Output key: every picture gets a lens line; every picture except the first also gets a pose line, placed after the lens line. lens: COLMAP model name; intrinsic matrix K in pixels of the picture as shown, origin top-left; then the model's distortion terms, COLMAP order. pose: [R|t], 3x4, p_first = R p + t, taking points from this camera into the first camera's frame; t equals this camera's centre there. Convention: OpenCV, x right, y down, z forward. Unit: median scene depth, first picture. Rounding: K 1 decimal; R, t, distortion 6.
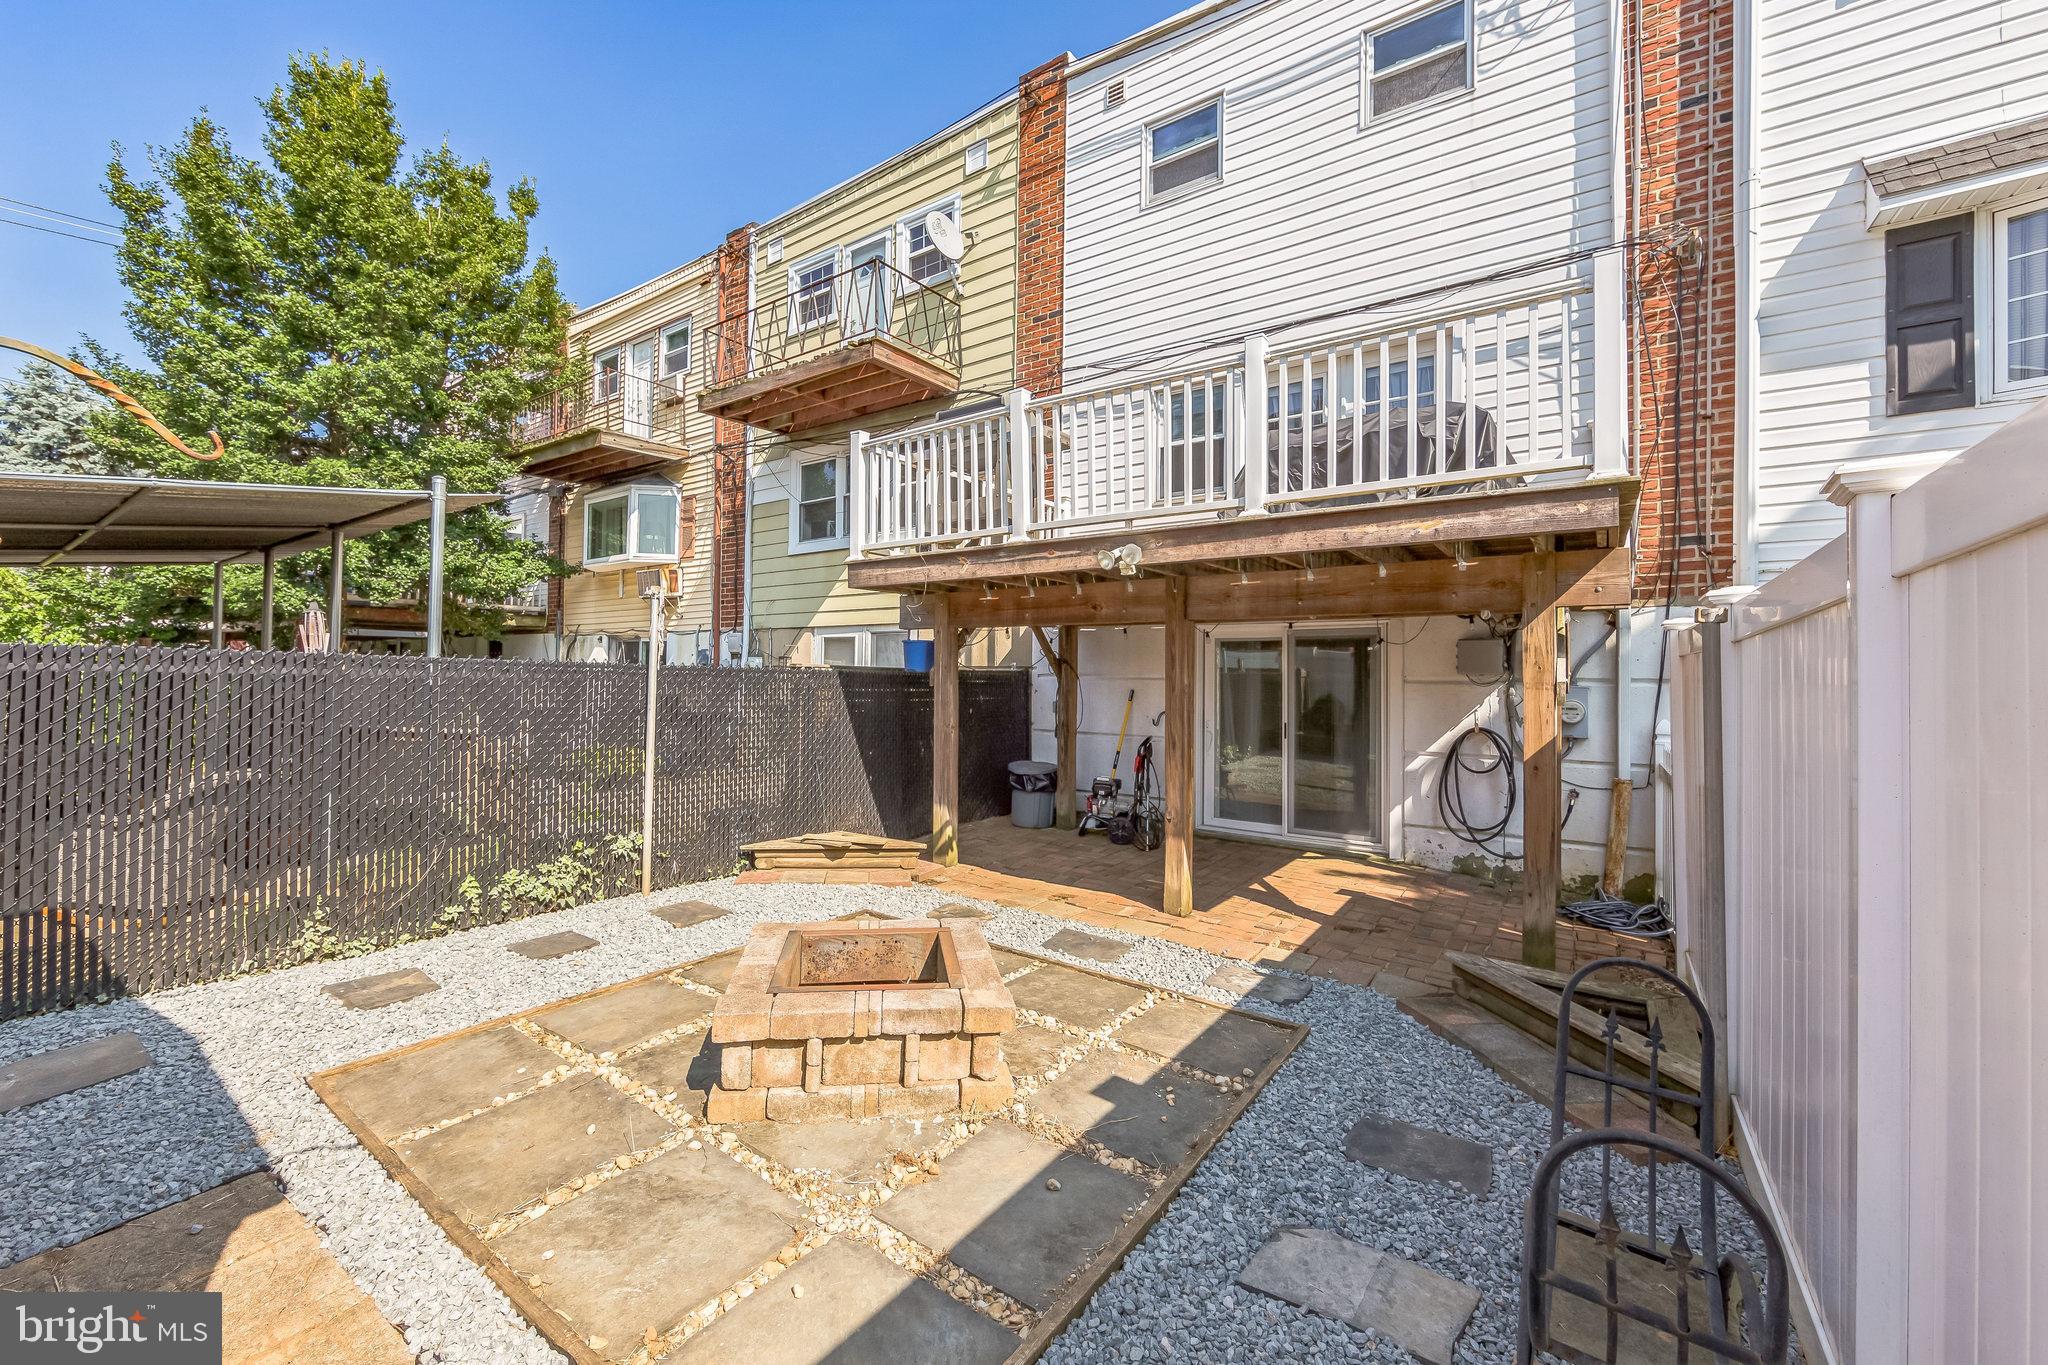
lens RADIAL K [[811.8, 0, 1013.9], [0, 811.8, 683.0], [0, 0, 1]] dist [0.000043, -0.000152]
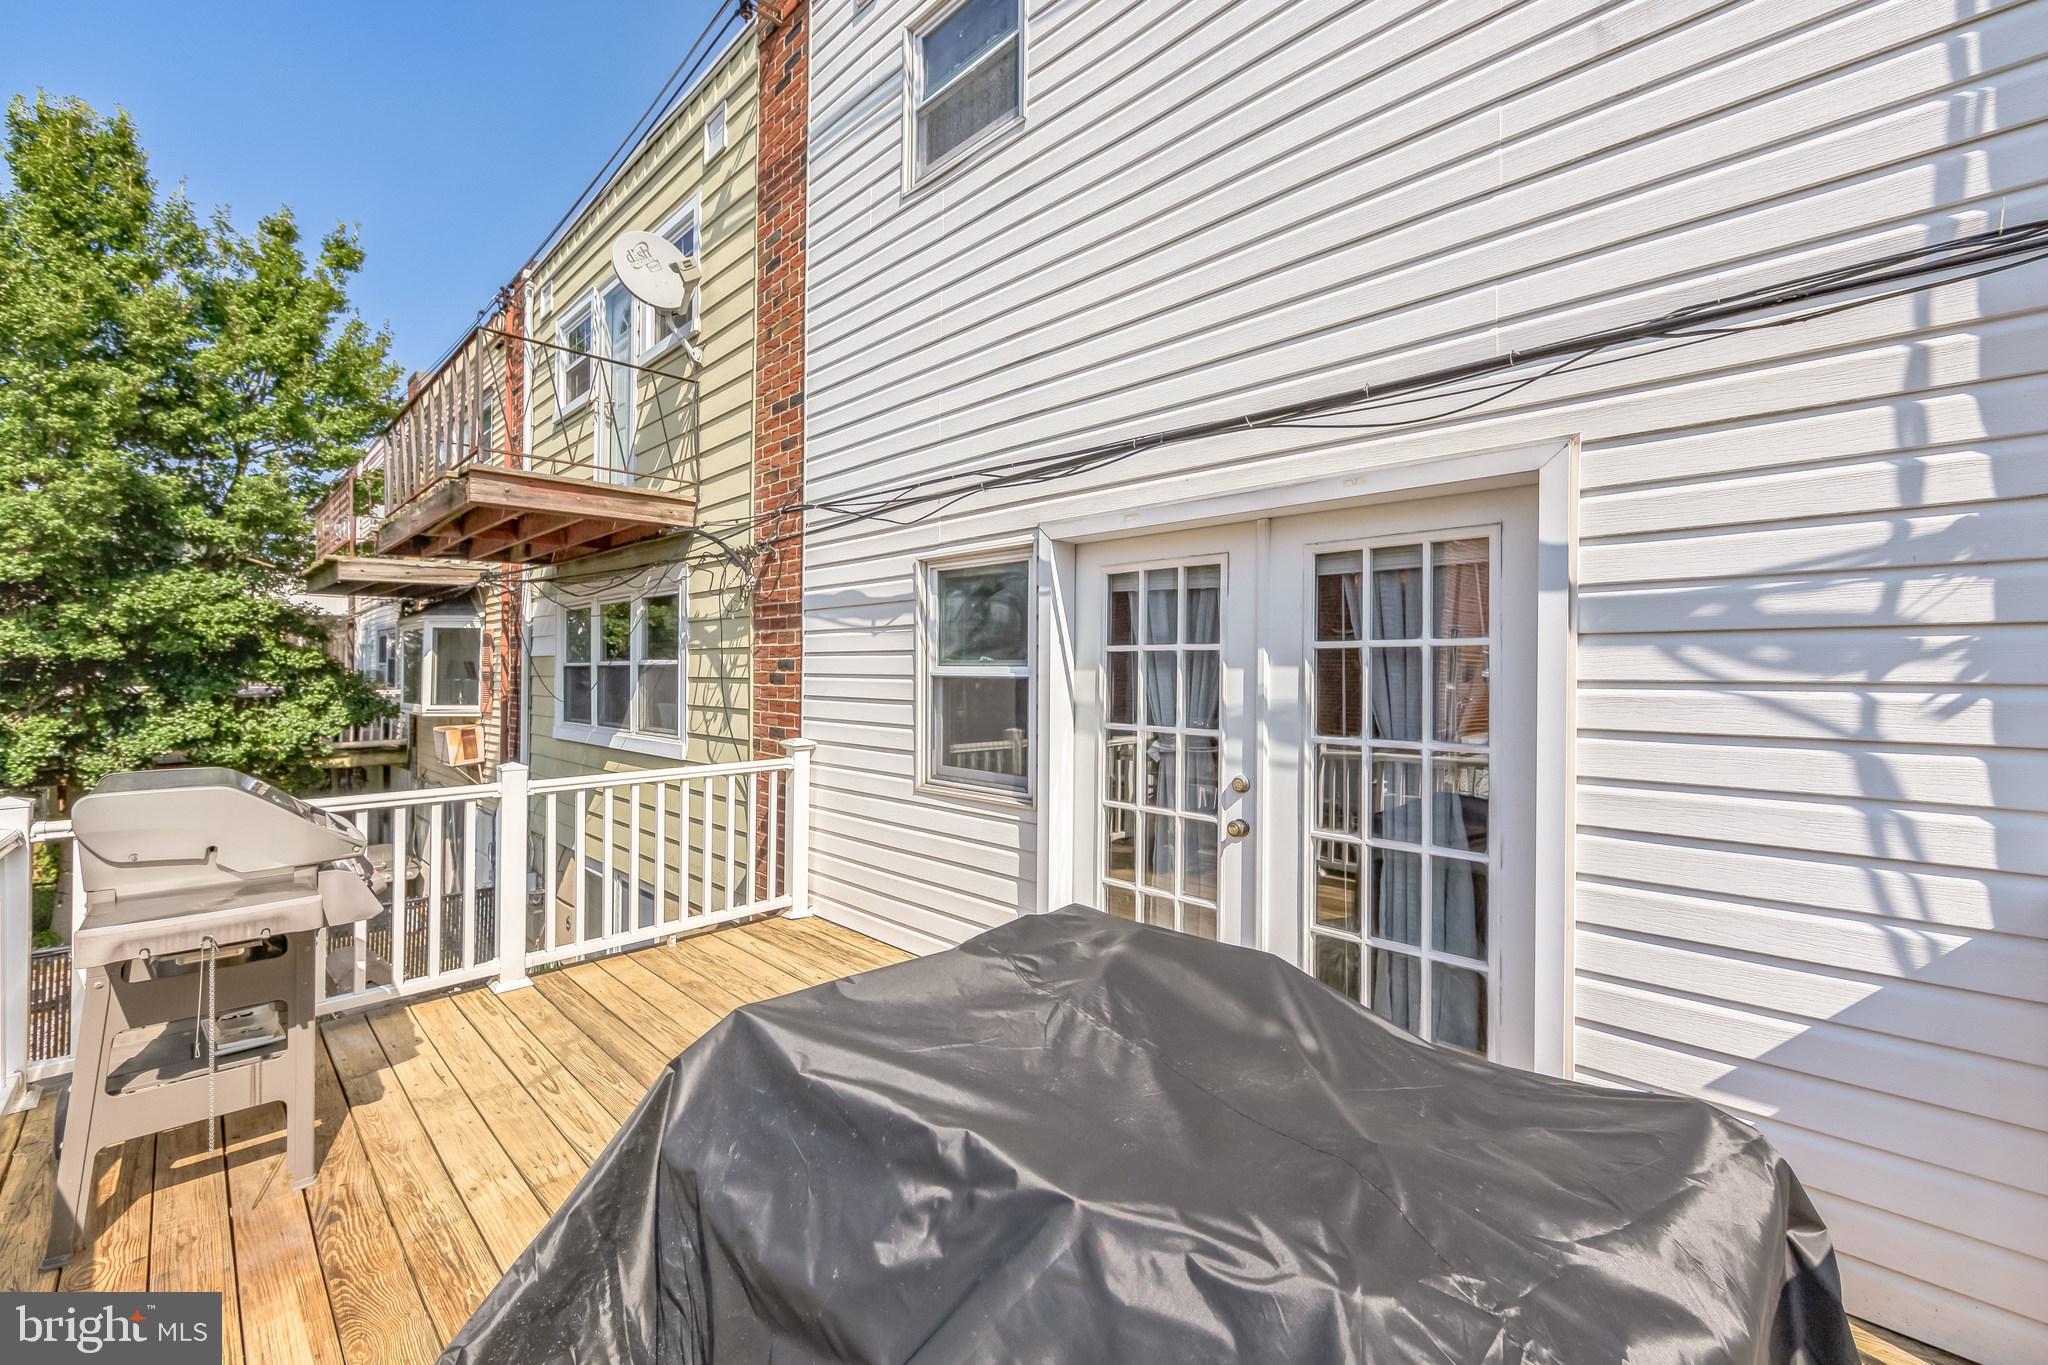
lens RADIAL K [[811.8, 0, 1024.4], [0, 811.8, 670.9], [0, 0, 1]] dist [0.000043, -0.000152]
pose [[0.987541, -0.004800, -0.157286, 0.280817], [0.004368, 0.999986, -0.003094, -0.260502], [0.157298, 0.002368, 0.987548, 0.466565]]
